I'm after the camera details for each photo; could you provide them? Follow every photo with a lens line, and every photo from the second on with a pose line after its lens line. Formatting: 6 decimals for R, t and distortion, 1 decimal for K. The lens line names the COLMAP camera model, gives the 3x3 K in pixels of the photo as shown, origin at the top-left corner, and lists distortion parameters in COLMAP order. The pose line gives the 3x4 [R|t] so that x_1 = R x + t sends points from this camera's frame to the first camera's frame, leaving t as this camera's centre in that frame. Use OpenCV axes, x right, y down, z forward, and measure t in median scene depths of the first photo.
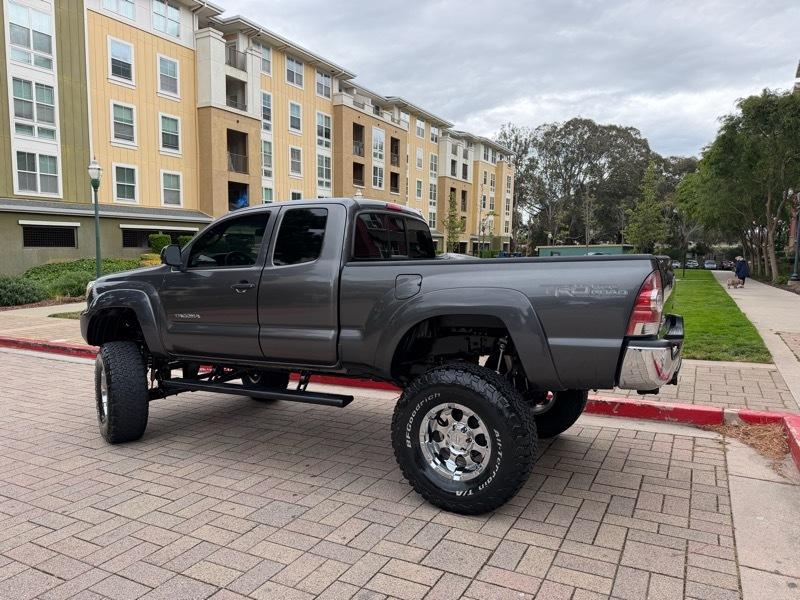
lens RADIAL K [[558.8, 0, 397.1], [0, 558.8, 309.1], [0, 0, 1]] dist [0.062112, -0.082920]
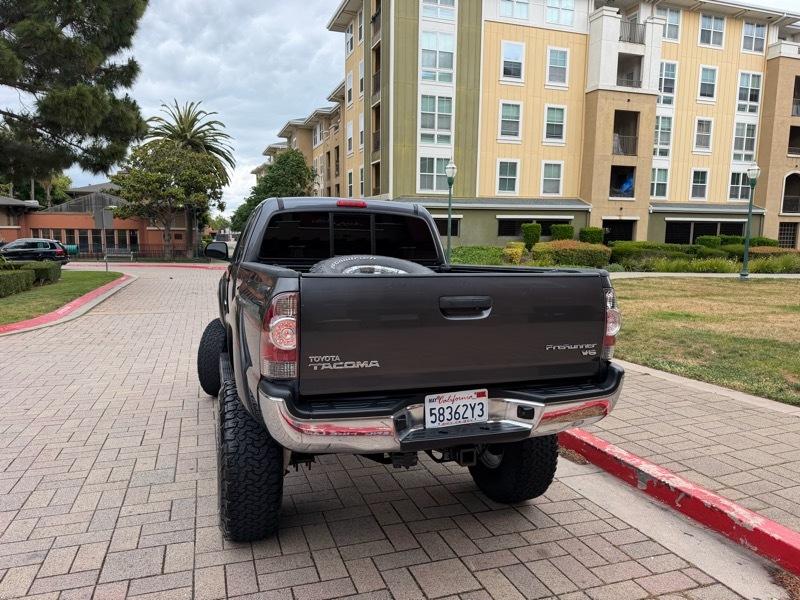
lens RADIAL K [[557.9, 0, 392.6], [0, 557.9, 304.6], [0, 0, 1]] dist [0.069741, -0.079417]
pose [[0.730905, 0.086760, -0.676943, 0.115223], [-0.075263, 0.996084, 0.046400, -0.010550], [0.678317, 0.017035, 0.734572, 0.060406]]
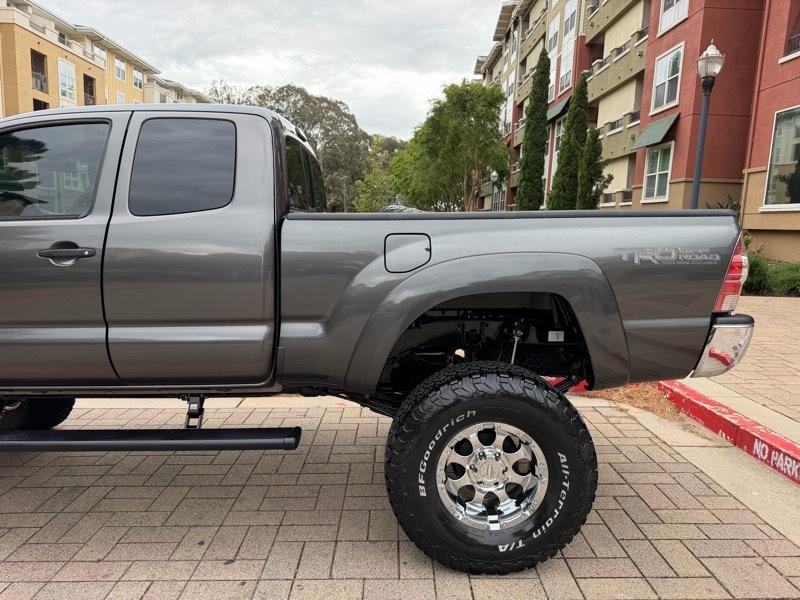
lens RADIAL K [[560.7, 0, 399.6], [0, 560.7, 303.8], [0, 0, 1]] dist [0.052062, -0.067992]
pose [[0.874190, -0.047782, 0.483227, -0.040213], [0.024827, 0.998243, 0.053794, -0.002089], [-0.484948, -0.035029, 0.873841, 0.056209]]
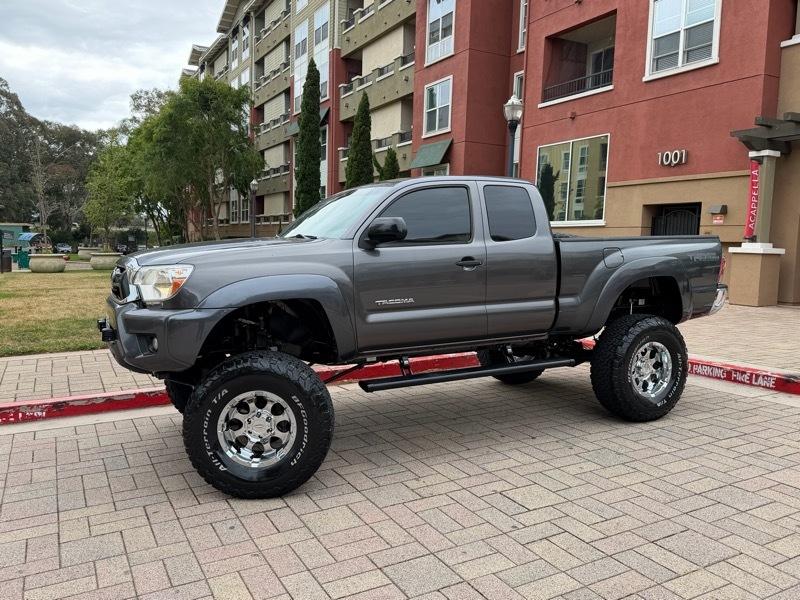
lens RADIAL K [[650.6, 0, 400.0], [0, 650.6, 300.0], [0, 0, 1]] dist [0.089948, -0.134470]
pose [[0.547838, -0.064817, 0.834070, -0.194979], [0.066124, 0.997230, 0.034065, -0.003683], [-0.833967, 0.036490, 0.550607, 0.076647]]
